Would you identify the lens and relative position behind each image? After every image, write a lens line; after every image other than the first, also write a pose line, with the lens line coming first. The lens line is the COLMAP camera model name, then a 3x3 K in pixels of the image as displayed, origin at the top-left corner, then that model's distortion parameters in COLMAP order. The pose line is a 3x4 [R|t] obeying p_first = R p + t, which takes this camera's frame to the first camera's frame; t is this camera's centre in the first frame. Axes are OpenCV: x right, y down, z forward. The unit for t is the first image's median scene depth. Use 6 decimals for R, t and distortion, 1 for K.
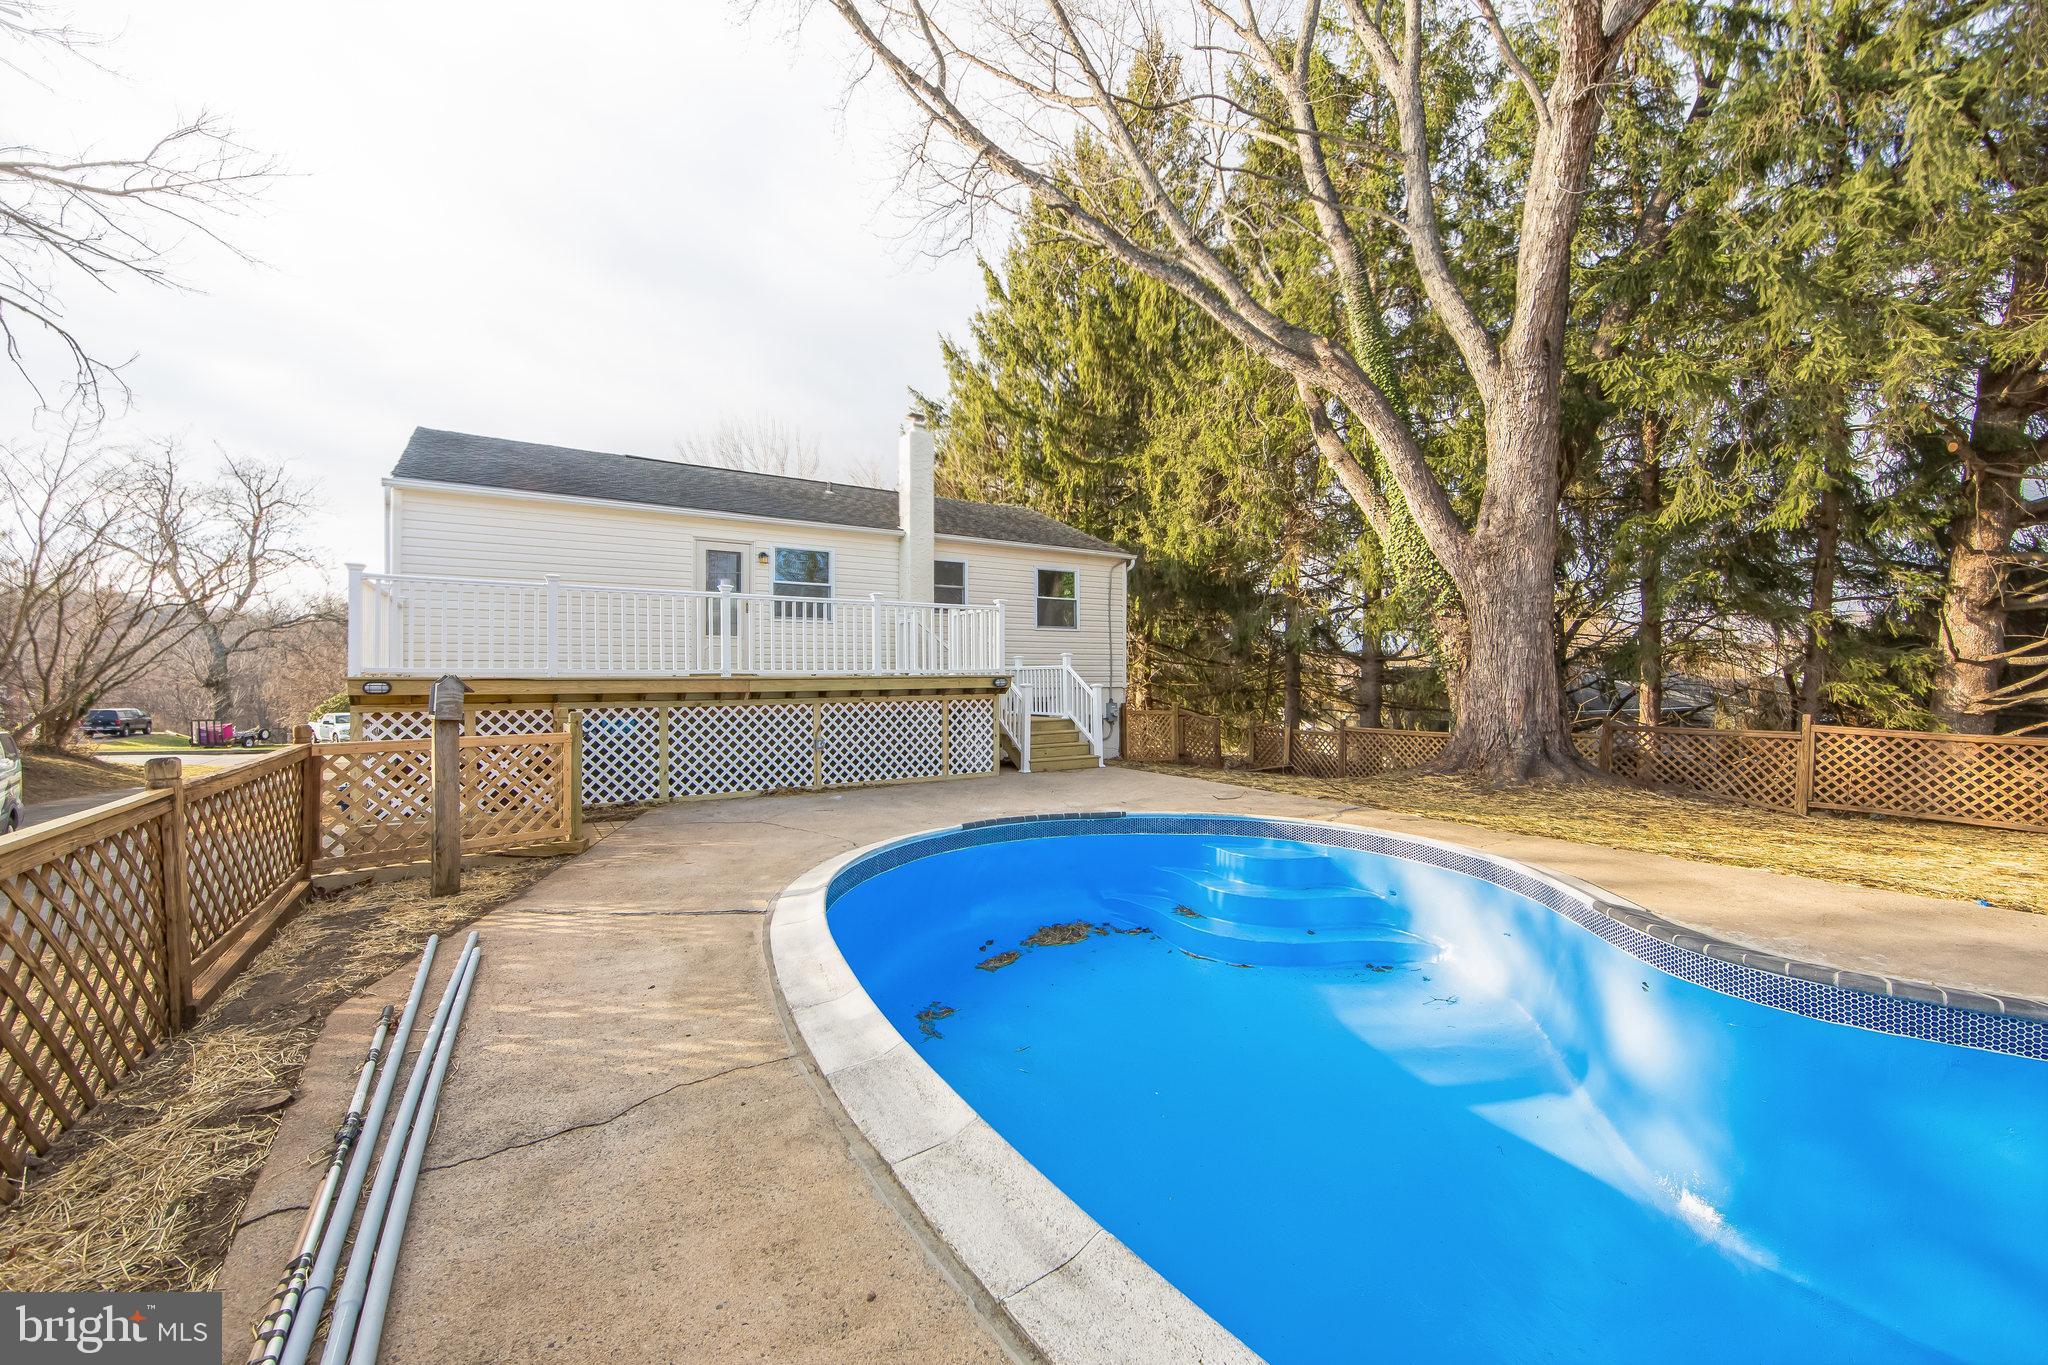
lens RADIAL K [[812.5, 0, 1024.0], [0, 812.5, 682.5], [0, 0, 1]] dist [-0.000229, -0.000005]
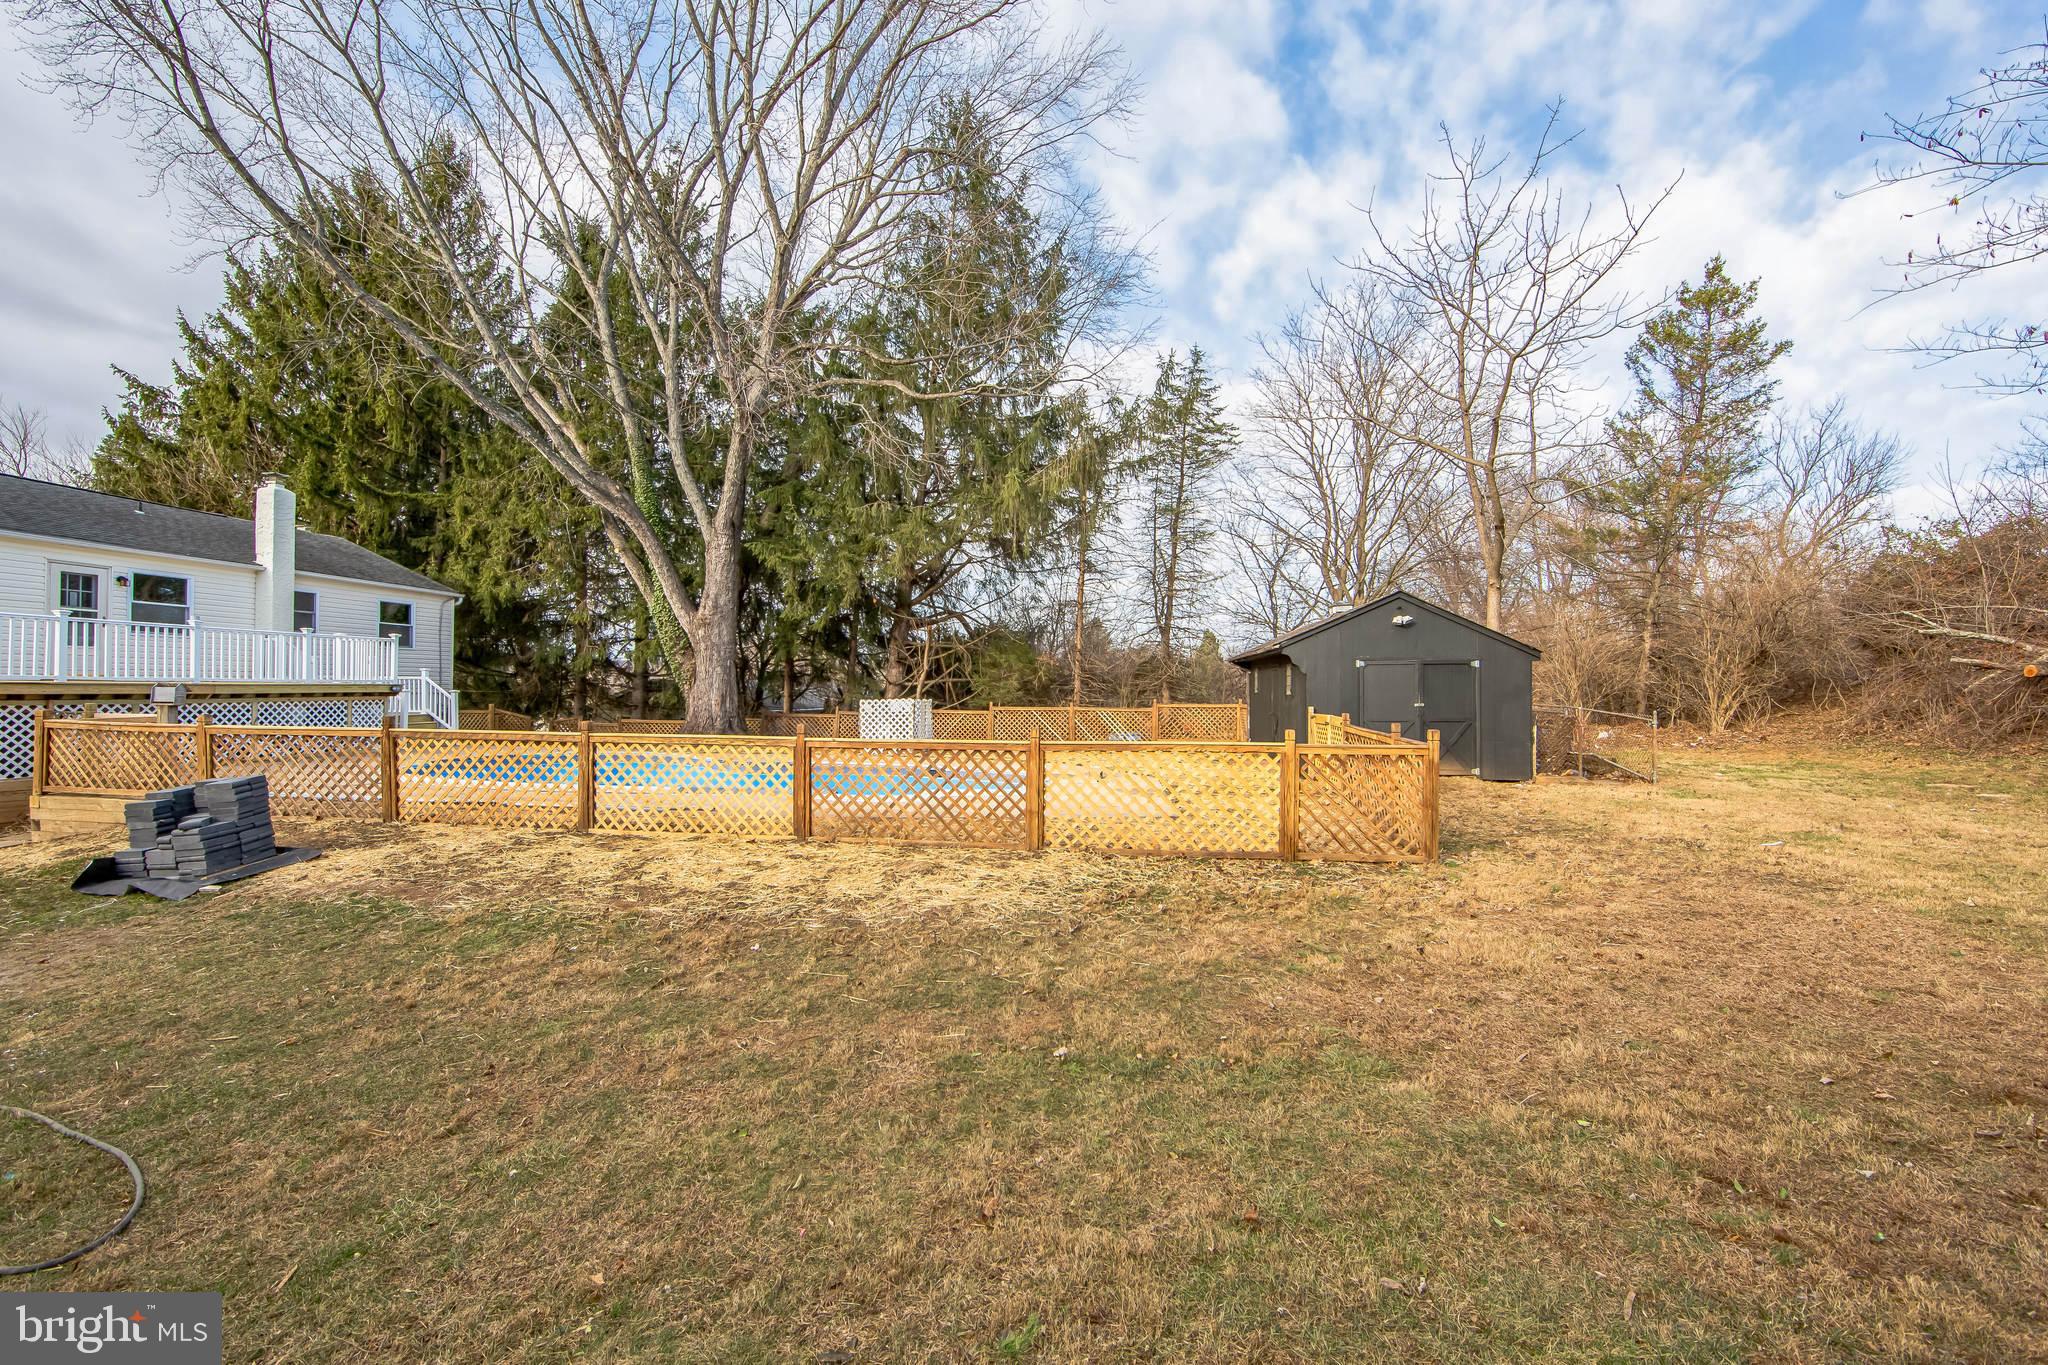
lens RADIAL K [[790.9, 0, 1024.0], [0, 790.9, 682.5], [0, 0, 1]] dist [0.000635, 0.000134]
pose [[0.646957, 0.016486, 0.762348, -0.314436], [-0.008629, 0.999861, -0.014300, -0.000381], [-0.762477, 0.002673, 0.647009, -0.678463]]
